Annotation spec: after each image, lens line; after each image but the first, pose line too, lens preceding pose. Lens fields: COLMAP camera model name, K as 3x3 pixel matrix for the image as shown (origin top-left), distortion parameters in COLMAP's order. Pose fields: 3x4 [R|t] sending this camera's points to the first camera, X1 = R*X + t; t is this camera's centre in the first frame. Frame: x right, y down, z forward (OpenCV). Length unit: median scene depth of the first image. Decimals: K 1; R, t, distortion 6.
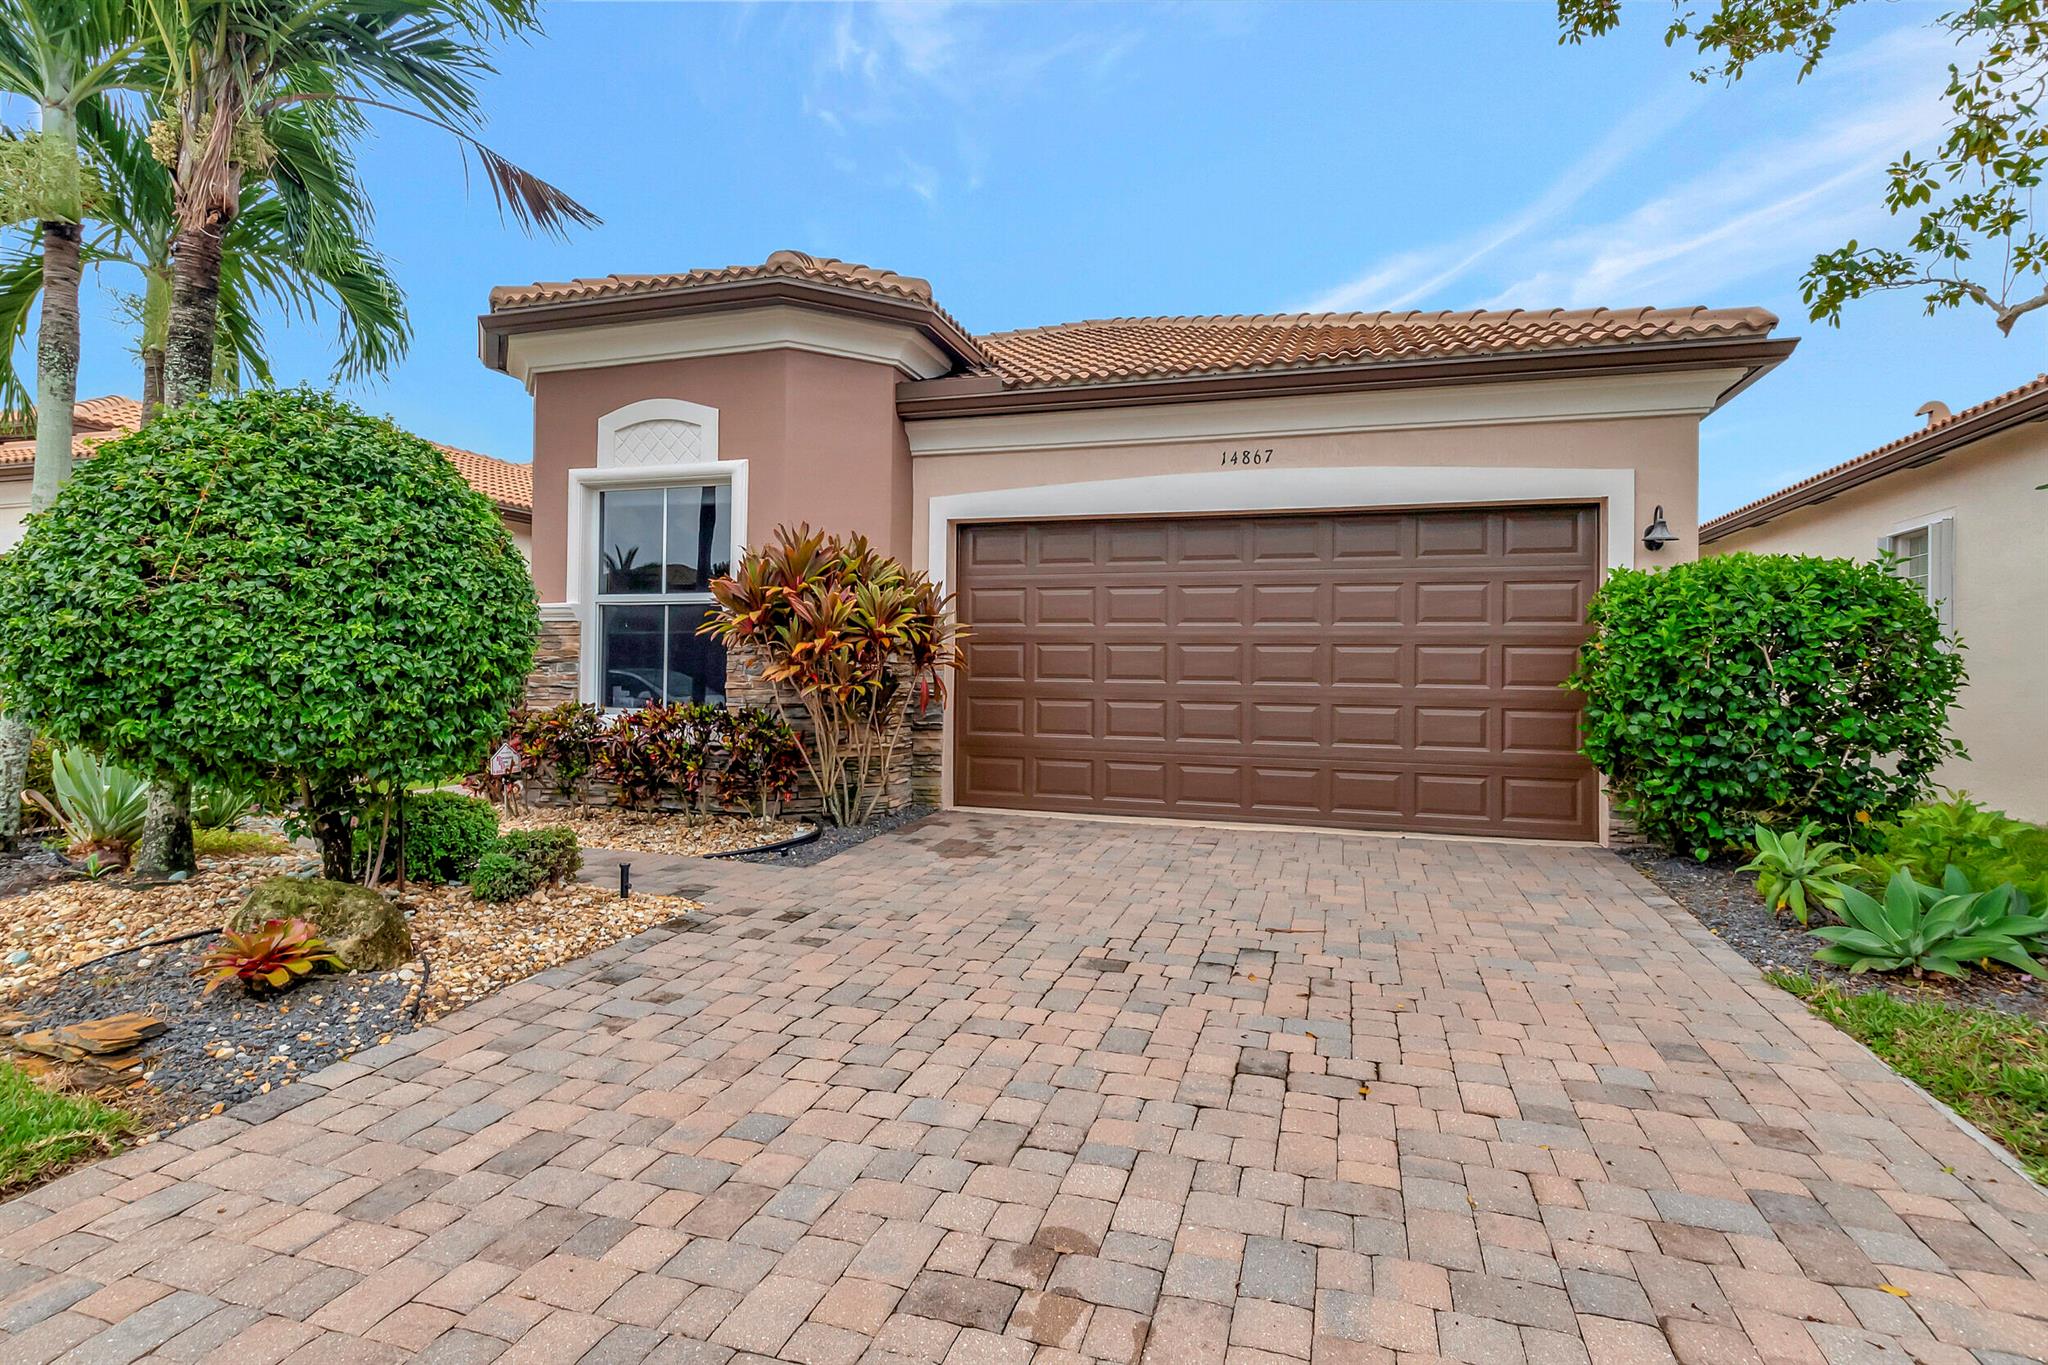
lens RADIAL K [[1012.3, 0, 1024.0], [0, 1012.3, 682.5], [0, 0, 1]] dist [-0.002247, 0.001146]
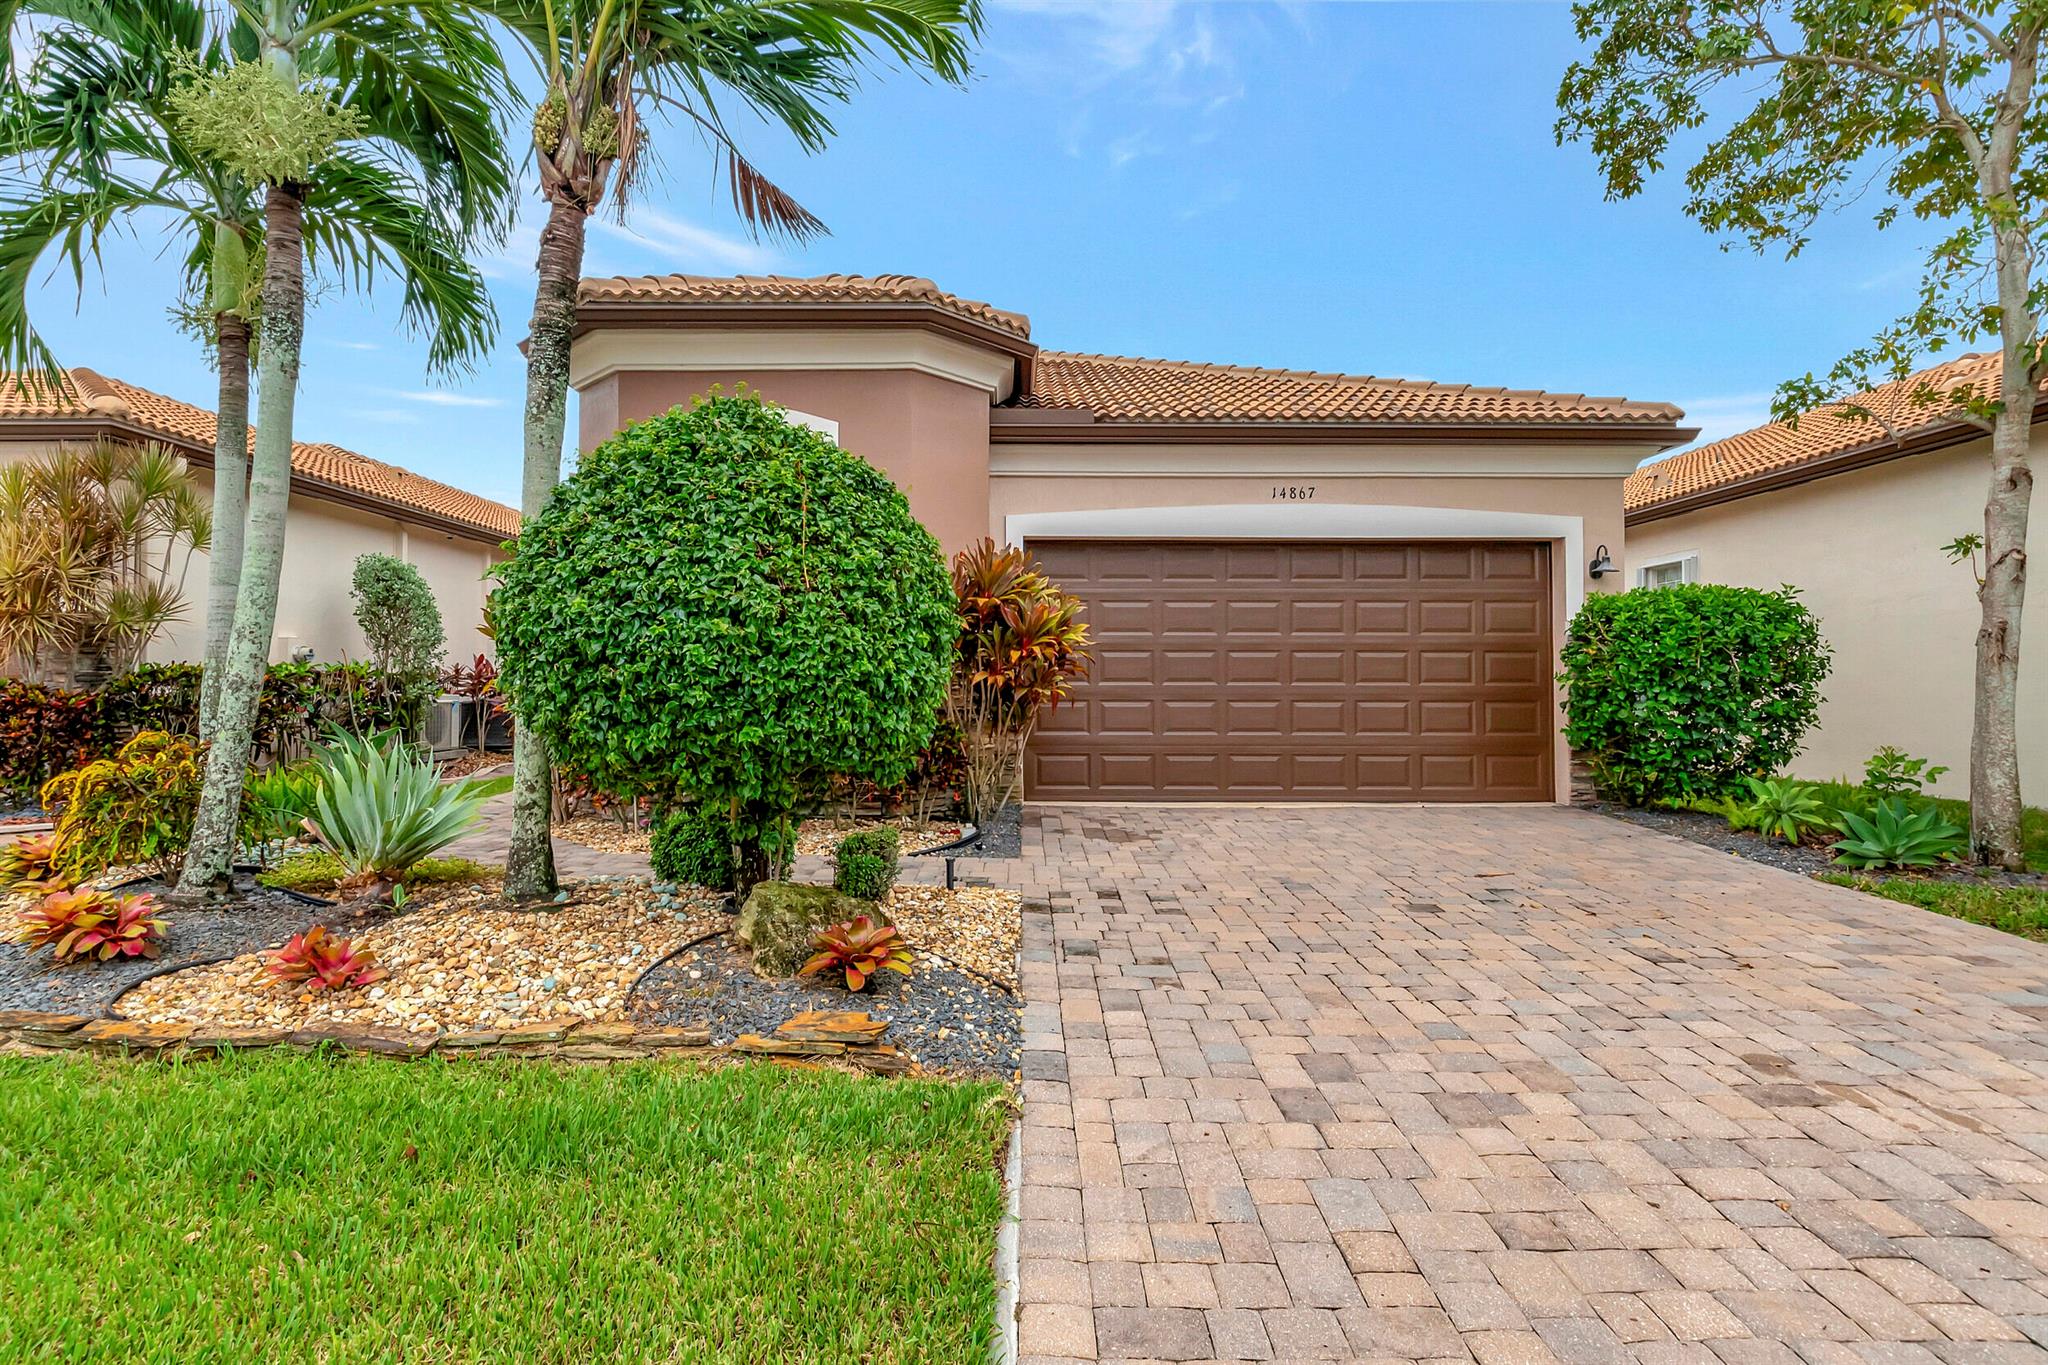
lens RADIAL K [[995.1, 0, 1024.0], [0, 995.1, 682.5], [0, 0, 1]] dist [-0.000689, -0.001428]
pose [[0.953856, -0.011885, 0.300028, -0.593273], [0.013785, 0.999896, -0.004217, -0.000021], [-0.299946, 0.008158, 0.953921, -0.020028]]
